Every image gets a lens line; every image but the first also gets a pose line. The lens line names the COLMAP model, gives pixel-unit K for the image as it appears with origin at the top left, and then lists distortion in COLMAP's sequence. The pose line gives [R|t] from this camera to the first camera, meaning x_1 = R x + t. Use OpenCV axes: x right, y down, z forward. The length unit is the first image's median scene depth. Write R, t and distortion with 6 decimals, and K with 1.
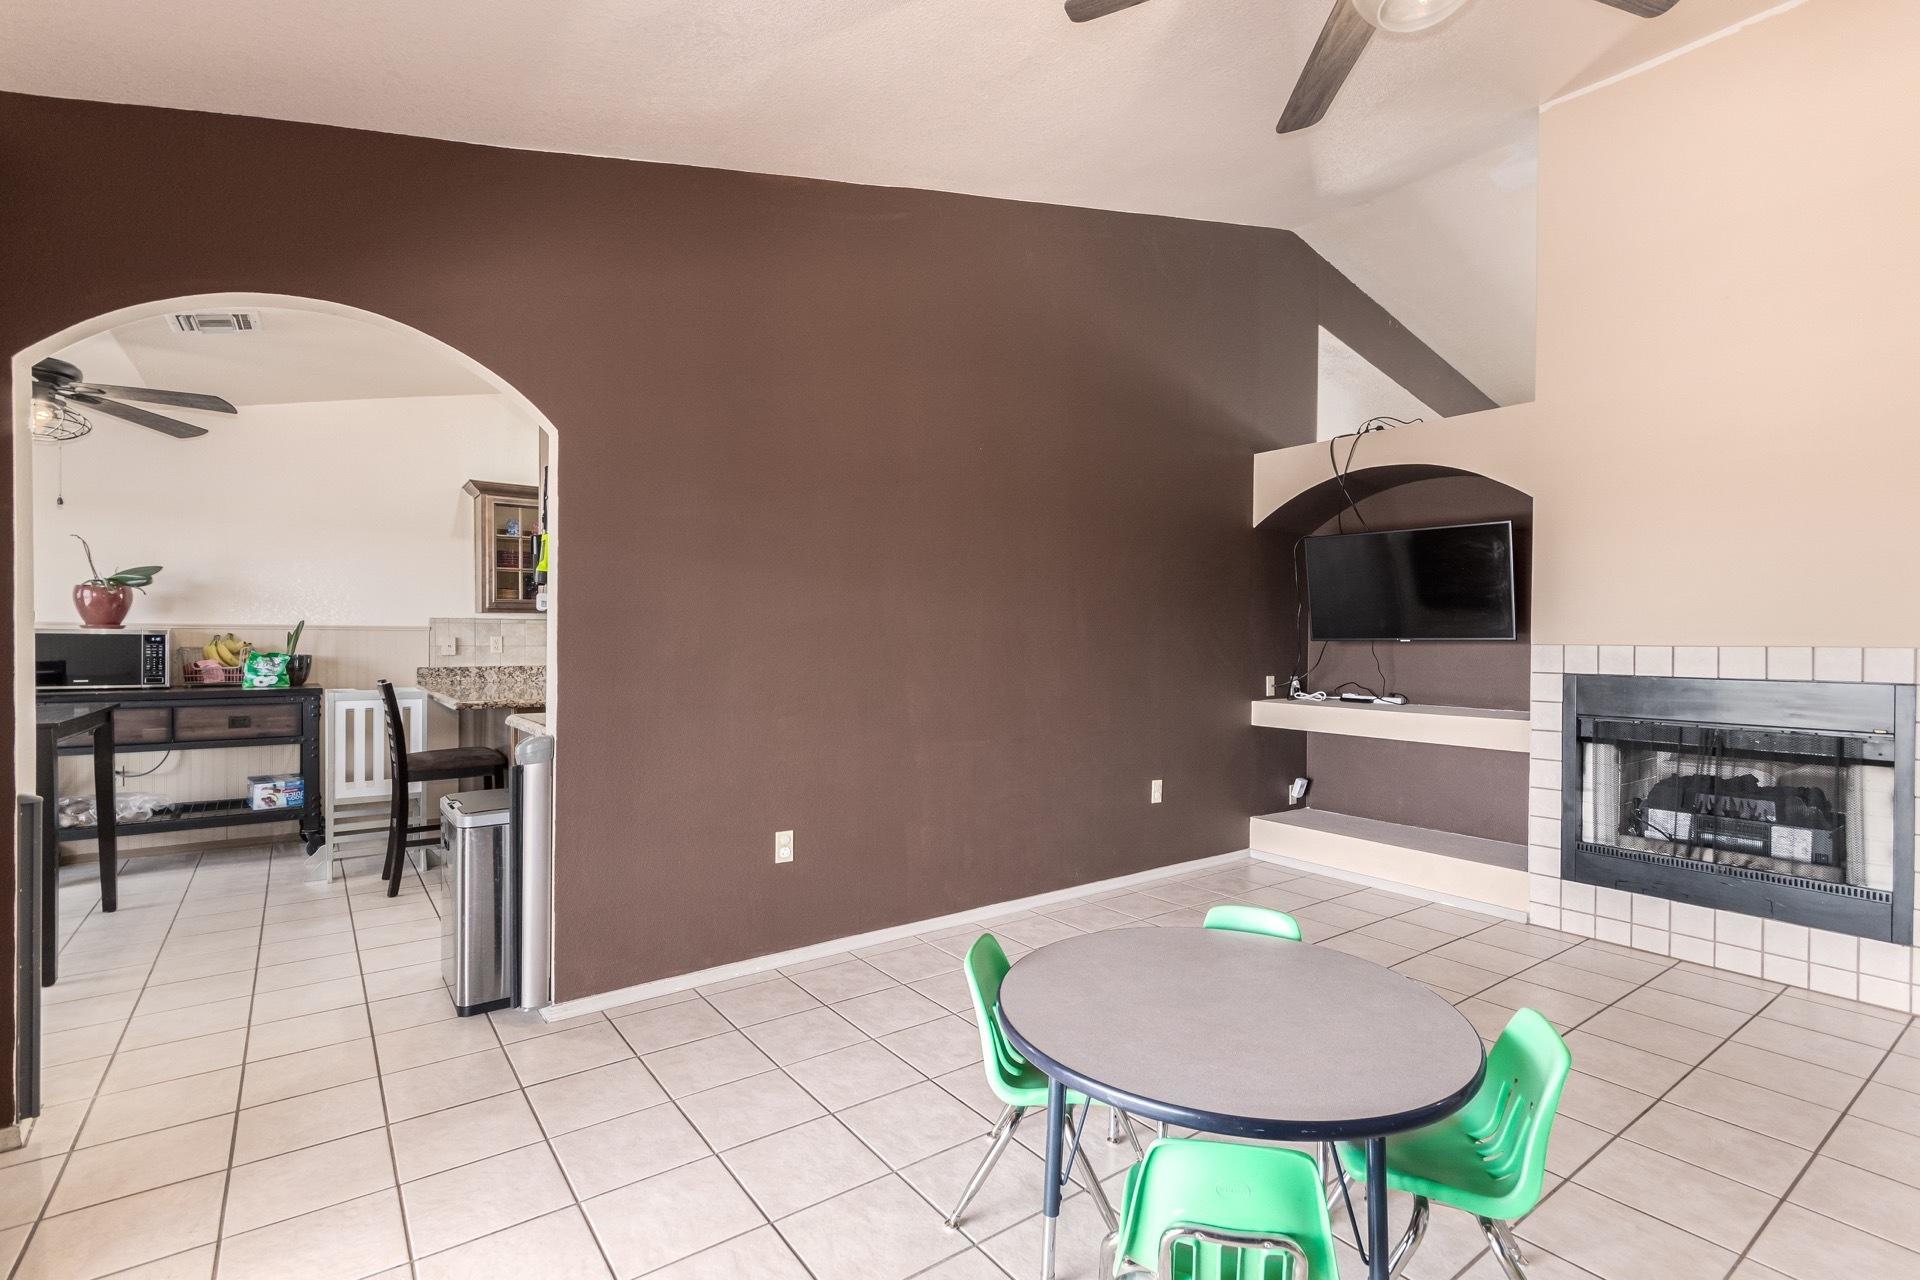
lens RADIAL K [[902.4, 0, 962.4], [0, 902.4, 642.4], [0, 0, 1]] dist [0.002449, -0.000437]
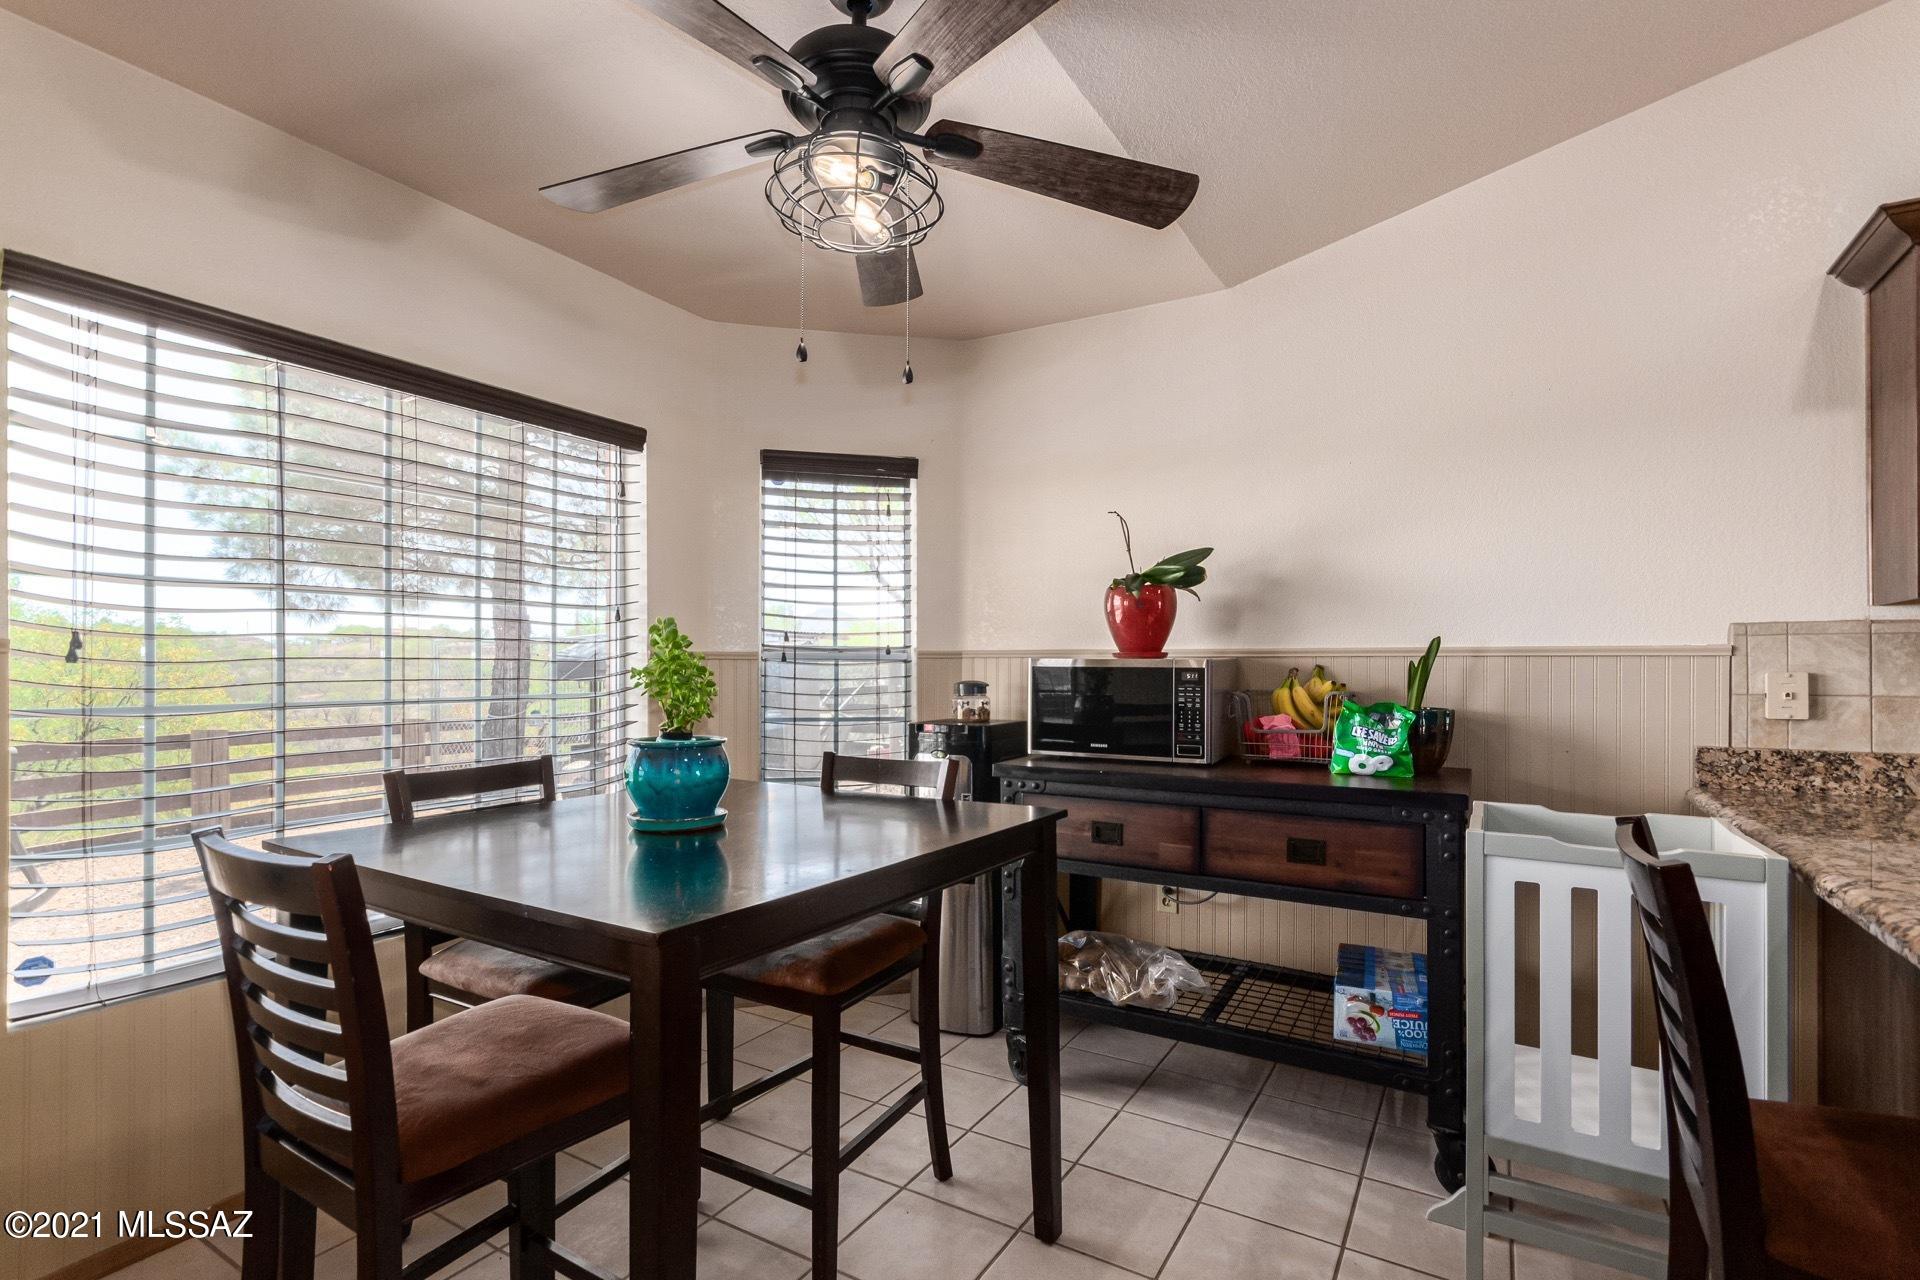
lens RADIAL K [[902.4, 0, 969.7], [0, 902.4, 673.1], [0, 0, 1]] dist [0.002449, -0.000437]
pose [[0.393709, 0.001269, -0.919234, -0.413632], [-0.002793, 0.999996, 0.000184, -0.005306], [0.919231, 0.002495, 0.393711, 0.621306]]
